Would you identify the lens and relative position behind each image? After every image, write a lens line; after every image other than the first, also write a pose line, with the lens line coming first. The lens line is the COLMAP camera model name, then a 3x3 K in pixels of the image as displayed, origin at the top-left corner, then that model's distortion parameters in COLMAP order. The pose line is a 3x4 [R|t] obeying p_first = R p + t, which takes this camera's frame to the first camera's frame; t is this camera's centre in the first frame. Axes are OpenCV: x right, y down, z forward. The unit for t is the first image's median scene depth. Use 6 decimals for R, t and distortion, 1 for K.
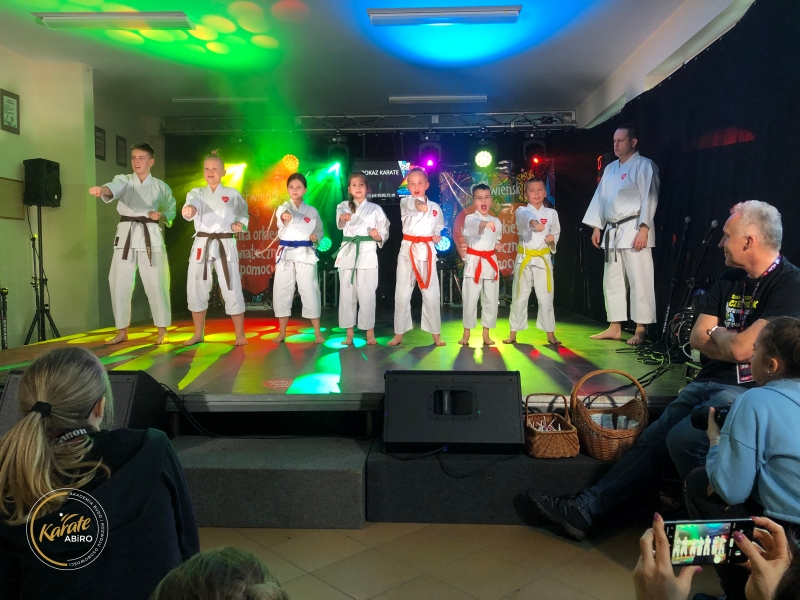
lens RADIAL K [[653.7, 0, 400.5], [0, 653.7, 296.6], [0, 0, 1]] dist [0.010961, -0.001106]
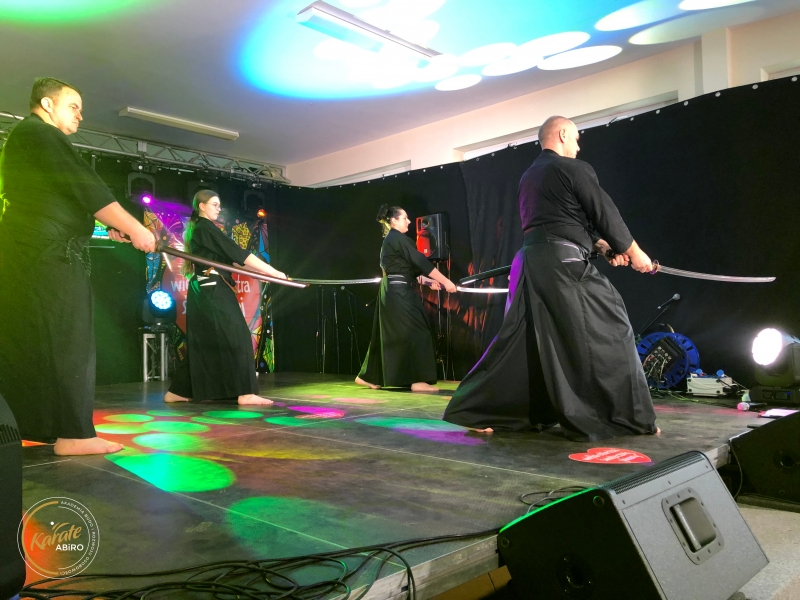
lens RADIAL K [[658.1, 0, 411.9], [0, 658.1, 300.7], [0, 0, 1]] dist [0.006431, -0.003806]
pose [[0.653300, 0.021950, 0.756781, -0.470387], [0.057560, 0.995247, -0.078556, -0.000725], [-0.754908, 0.094881, 0.648931, 0.341087]]
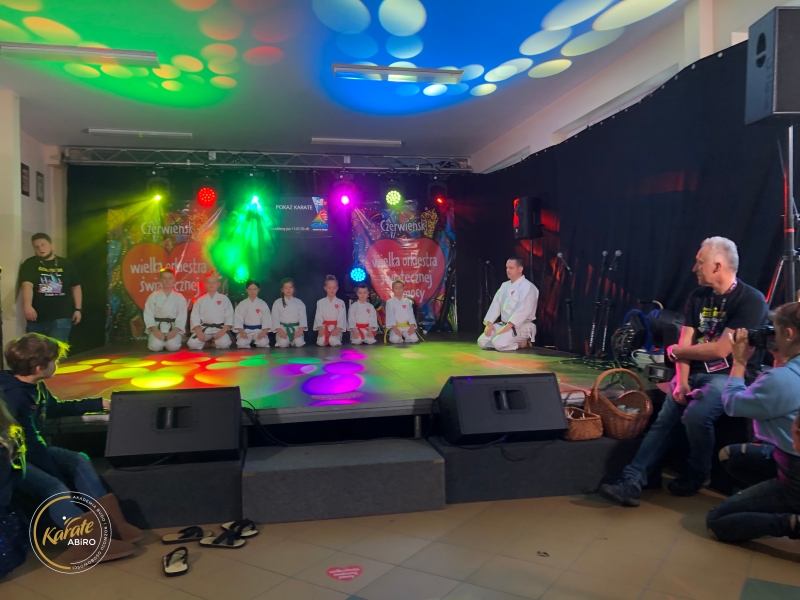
lens RADIAL K [[652.3, 0, 399.6], [0, 652.3, 301.6], [0, 0, 1]] dist [0.014459, -0.003348]
pose [[0.970168, -0.013506, 0.242056, -0.174083], [0.023941, 0.998904, -0.040223, 0.008839], [-0.241248, 0.044818, 0.969428, -0.064314]]
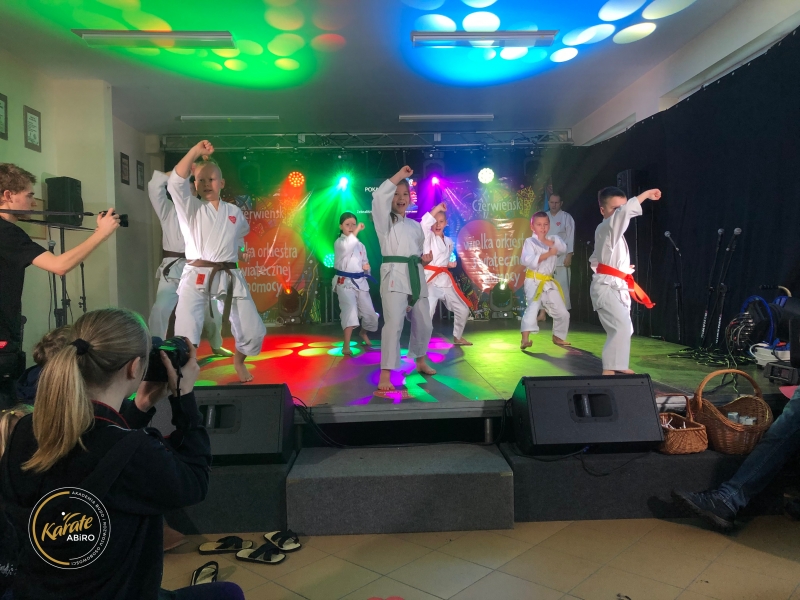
lens RADIAL K [[651.4, 0, 401.5], [0, 651.4, 301.7], [0, 0, 1]] dist [0.012896, -0.000158]
pose [[0.996276, -0.019385, 0.084011, -0.130732], [0.020735, 0.999669, -0.015229, 0.001729], [-0.083688, 0.016914, 0.996348, -0.013091]]
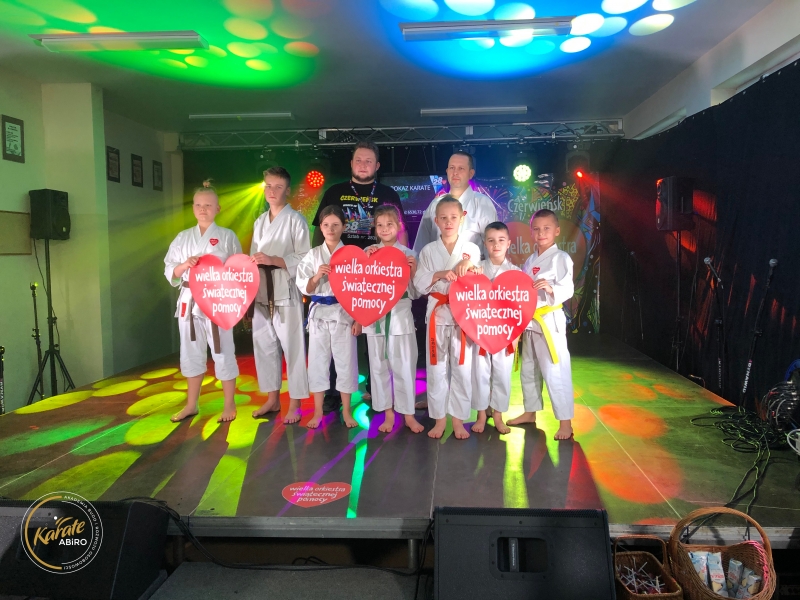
lens RADIAL K [[653.0, 0, 402.1], [0, 653.0, 299.3], [0, 0, 1]] dist [0.011627, 0.000666]
pose [[0.999305, -0.006075, -0.036771, -0.013883], [0.006682, 0.999843, 0.016406, -0.065522], [0.036666, -0.016640, 0.999189, 0.089656]]
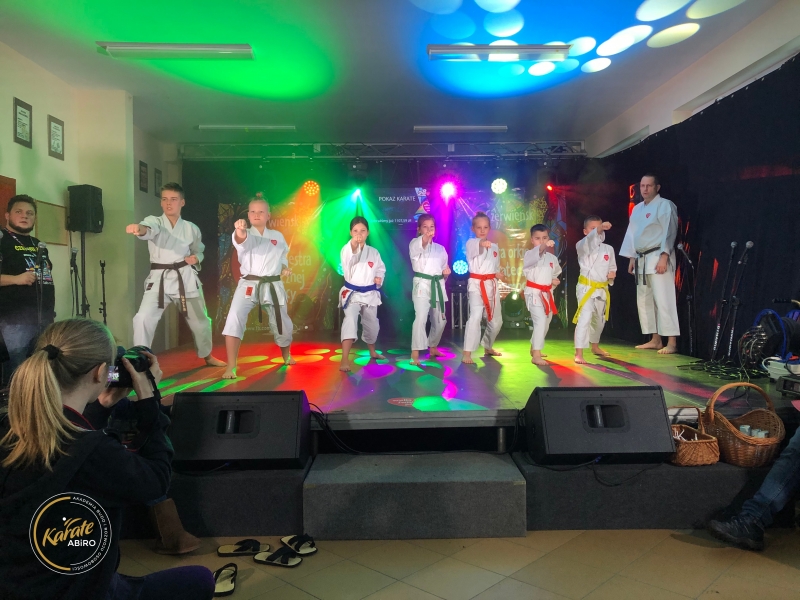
lens RADIAL K [[651.4, 0, 401.5], [0, 651.4, 301.7], [0, 0, 1]] dist [0.012896, -0.000158]
pose [[0.997671, -0.007161, 0.067827, -0.135313], [0.009058, 0.999575, -0.027706, 0.000443], [-0.067600, 0.028256, 0.997312, -0.022182]]
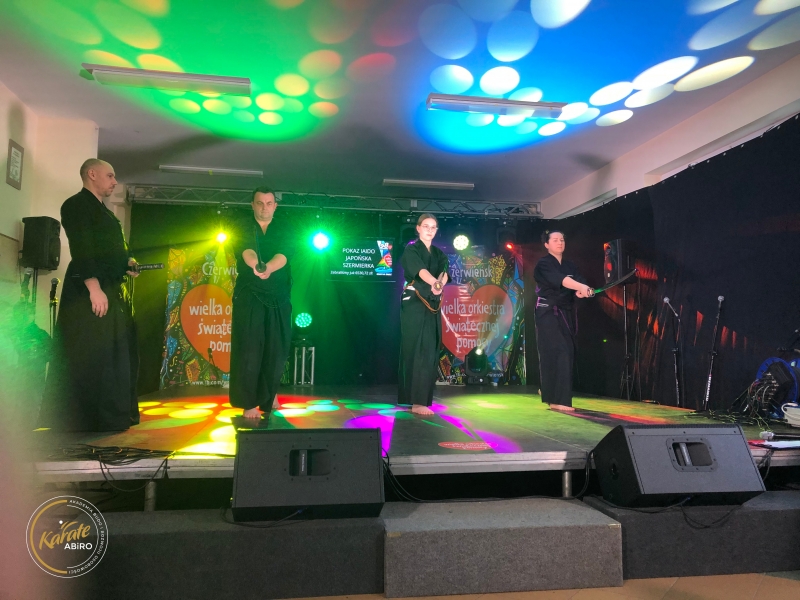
lens RADIAL K [[654.1, 0, 402.9], [0, 654.1, 299.8], [0, 0, 1]] dist [0.019186, -0.004939]
pose [[0.977152, 0.027924, 0.210701, -0.248584], [-0.000406, 0.991575, -0.129532, 0.022476], [-0.212543, 0.126487, 0.968930, 0.021493]]
